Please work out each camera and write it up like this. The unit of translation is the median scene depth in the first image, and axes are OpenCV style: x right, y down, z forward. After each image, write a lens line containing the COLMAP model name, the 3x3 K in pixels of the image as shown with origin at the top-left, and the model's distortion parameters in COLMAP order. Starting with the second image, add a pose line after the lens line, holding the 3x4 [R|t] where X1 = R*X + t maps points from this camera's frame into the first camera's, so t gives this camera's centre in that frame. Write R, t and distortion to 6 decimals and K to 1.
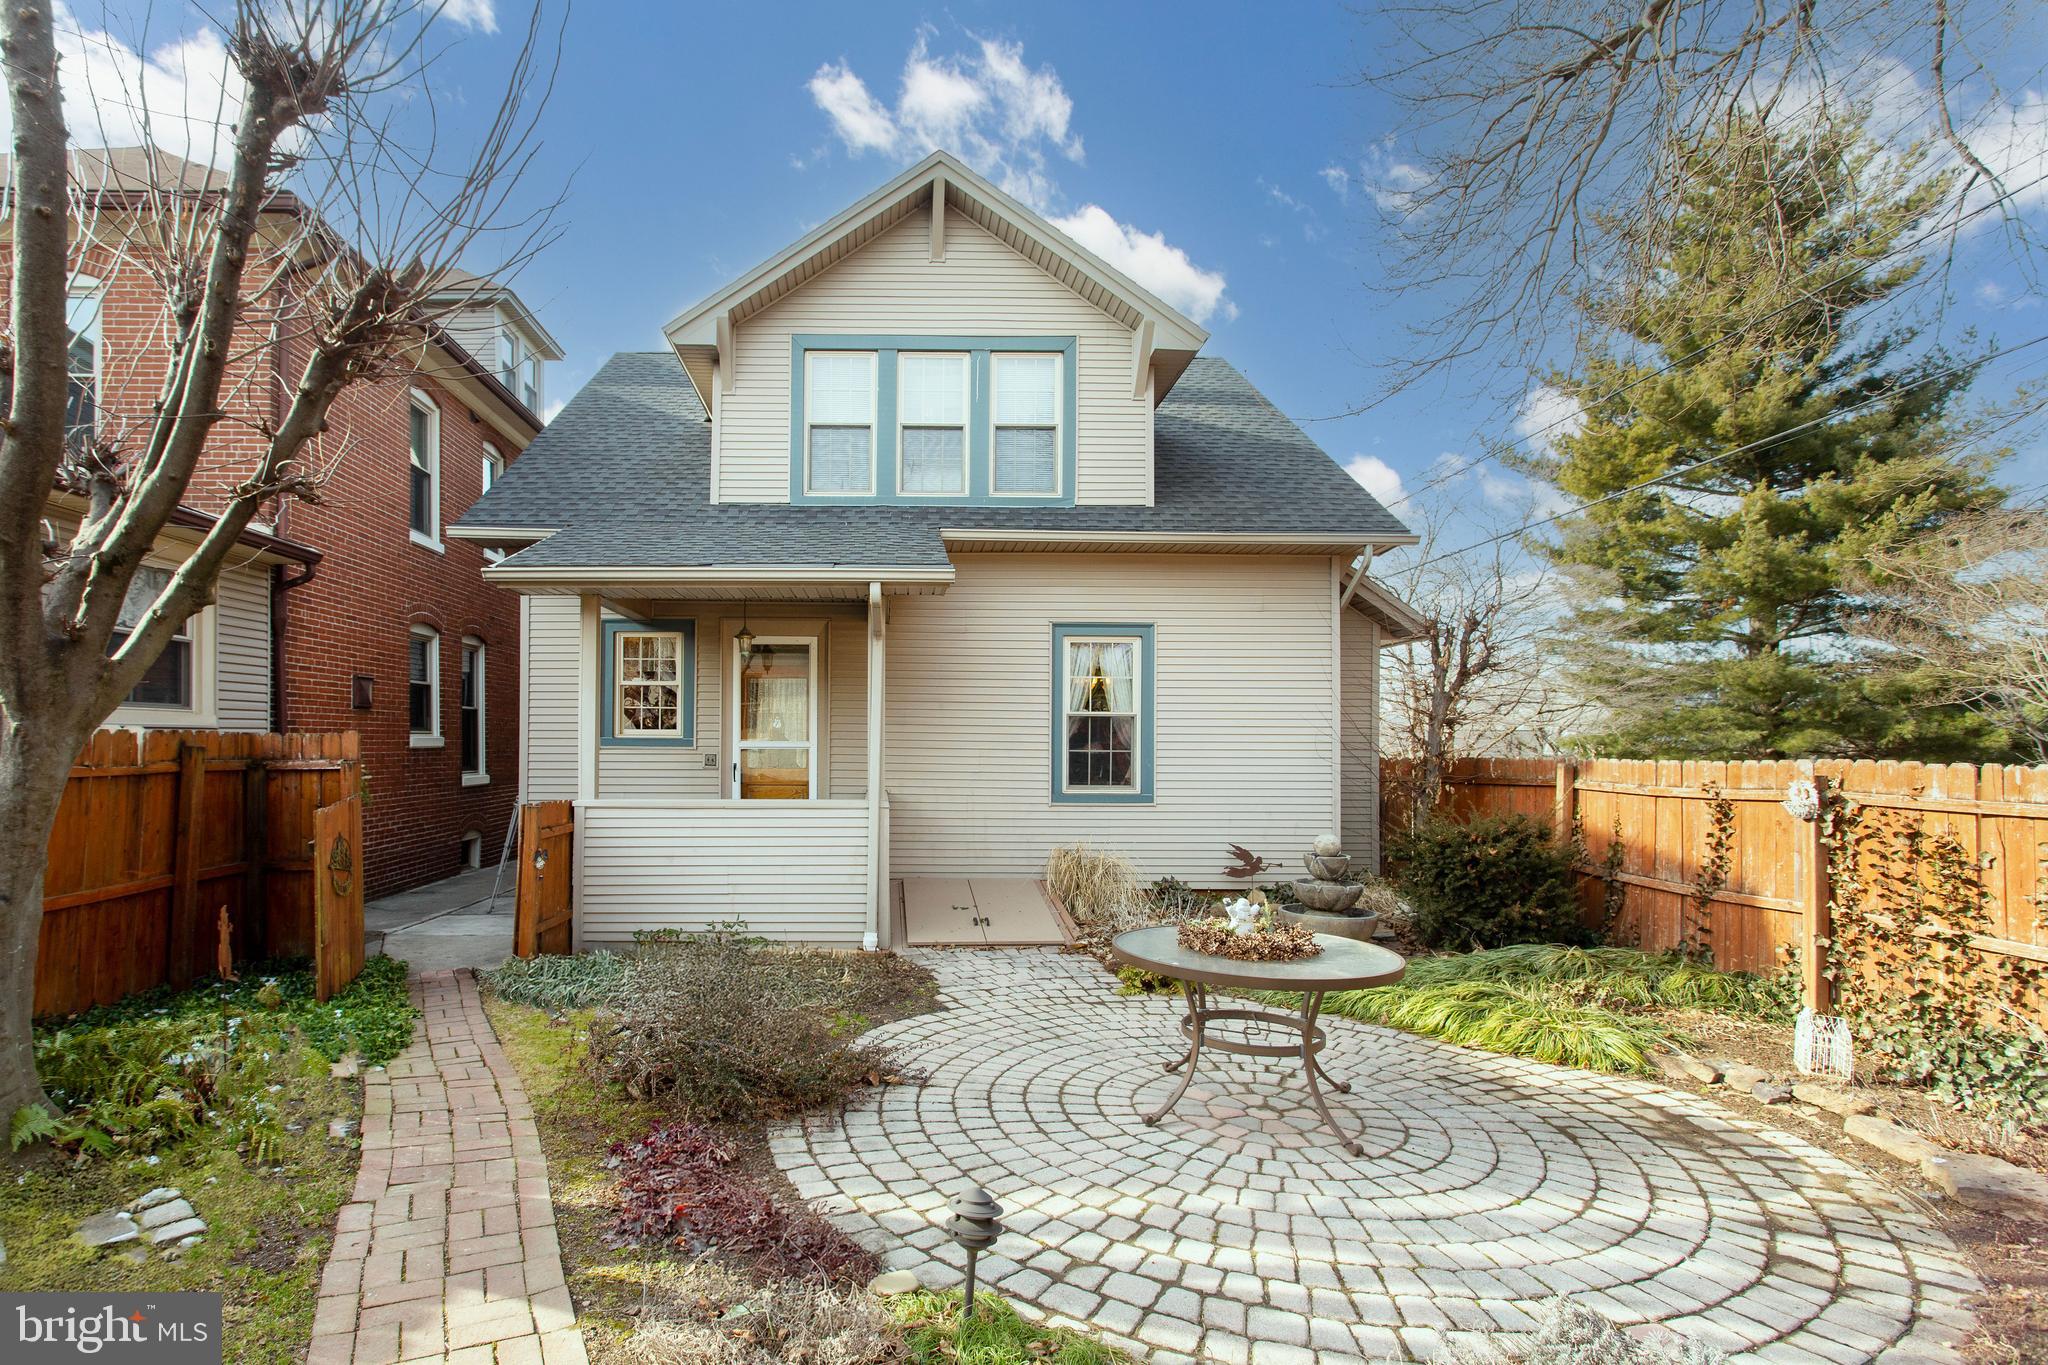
lens RADIAL K [[992.1, 0, 1022.5], [0, 992.1, 678.7], [0, 0, 1]] dist [0.000876, 0.000734]
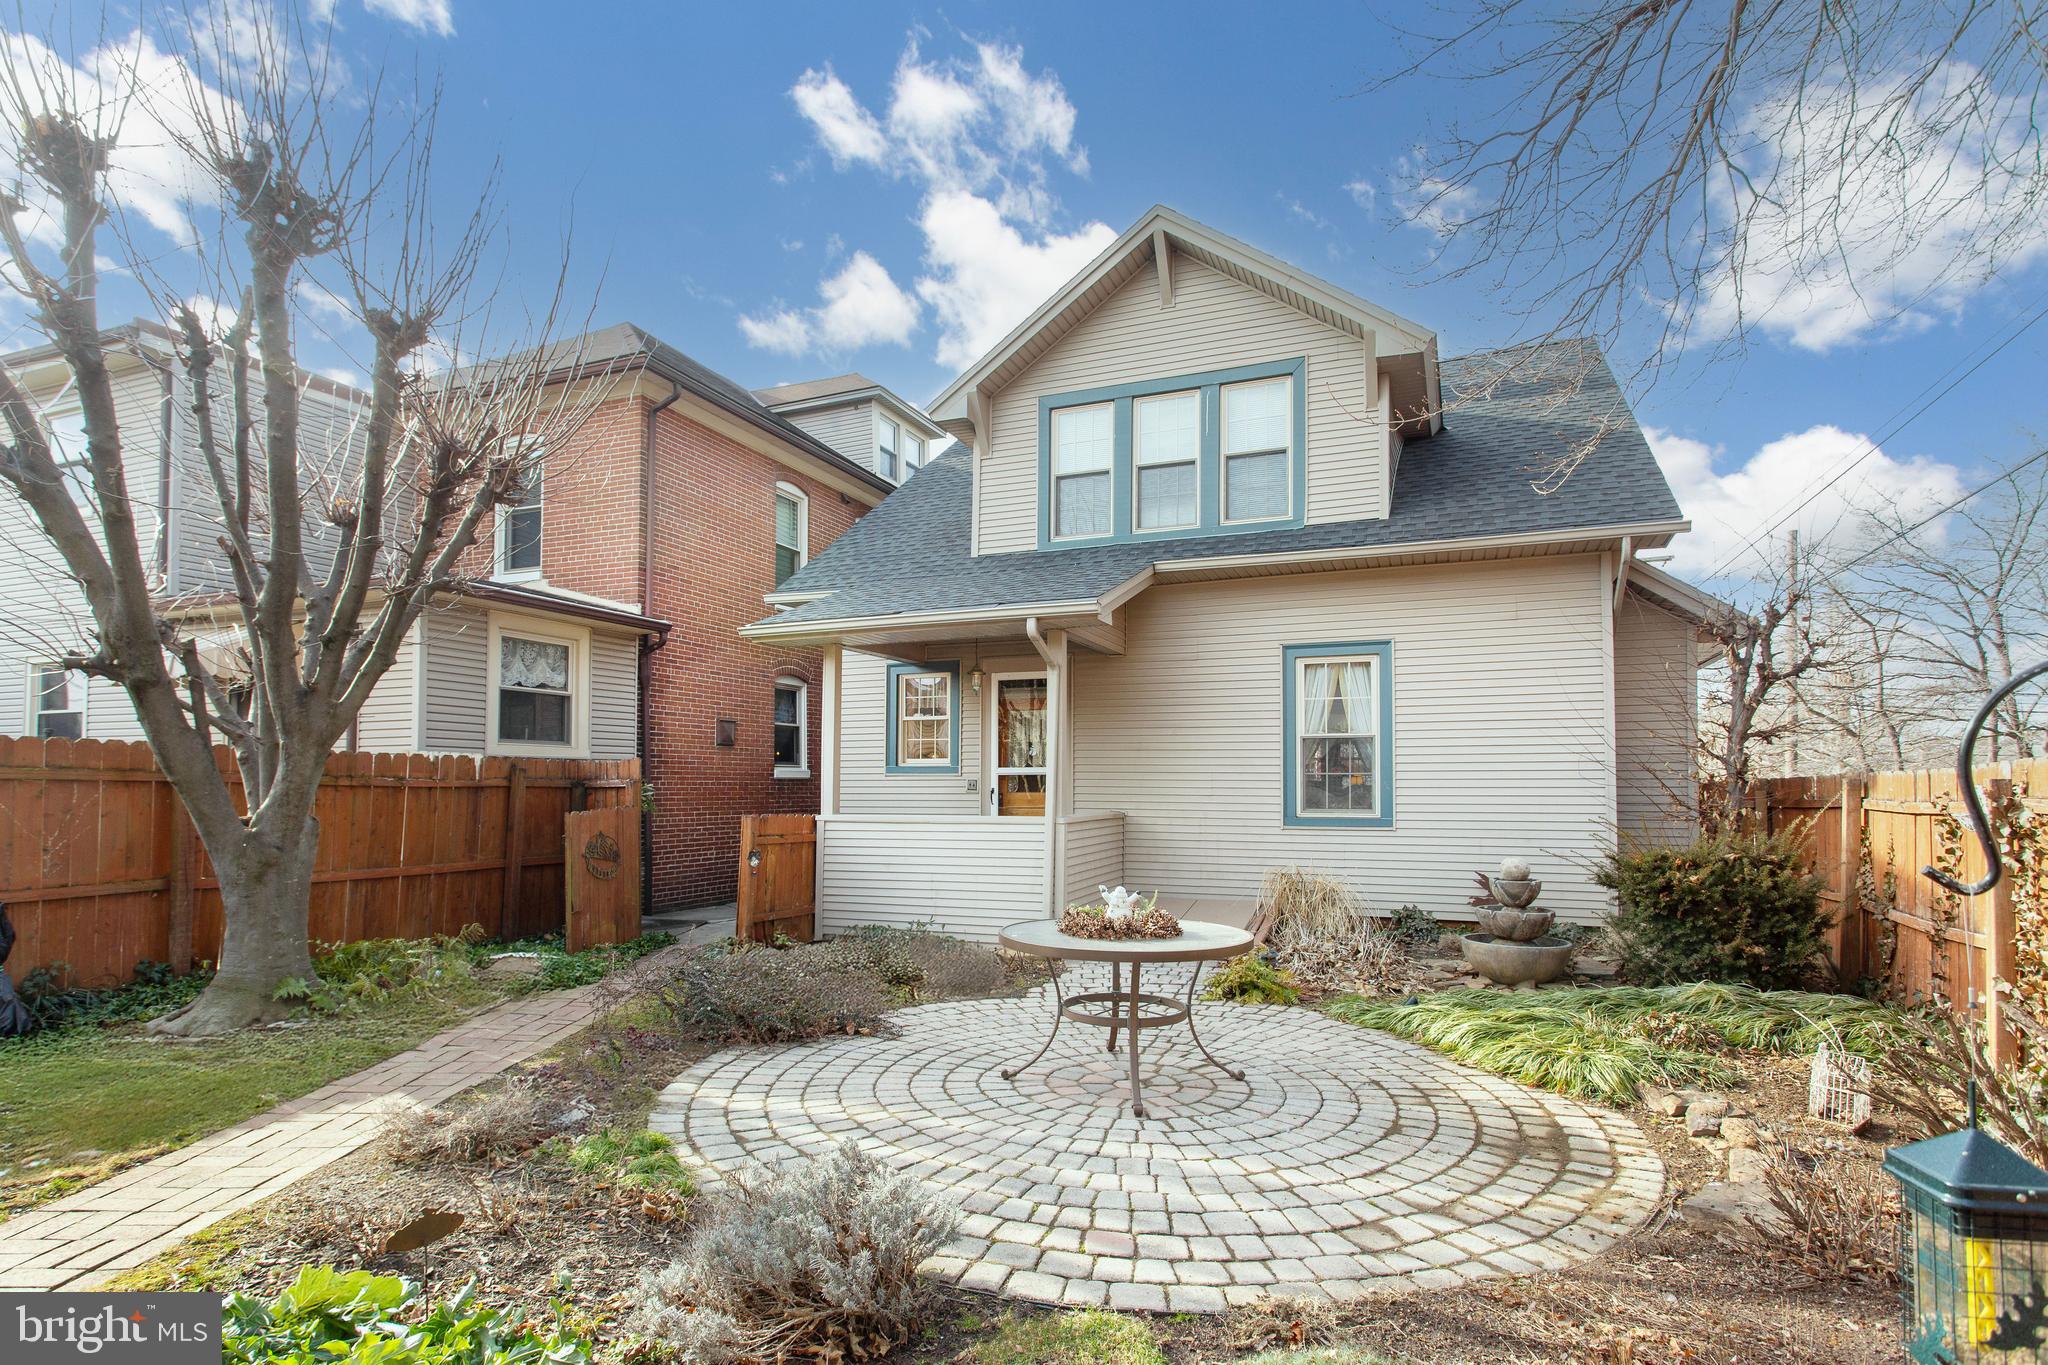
lens RADIAL K [[1019.1, 0, 1087.7], [0, 1019.1, 680.7], [0, 0, 1]] dist [-0.000502, 0.000433]
pose [[0.930369, -0.044150, -0.363956, 0.220764], [0.031792, 0.998699, -0.039878, 0.013978], [0.365243, 0.025531, 0.930562, -0.023469]]
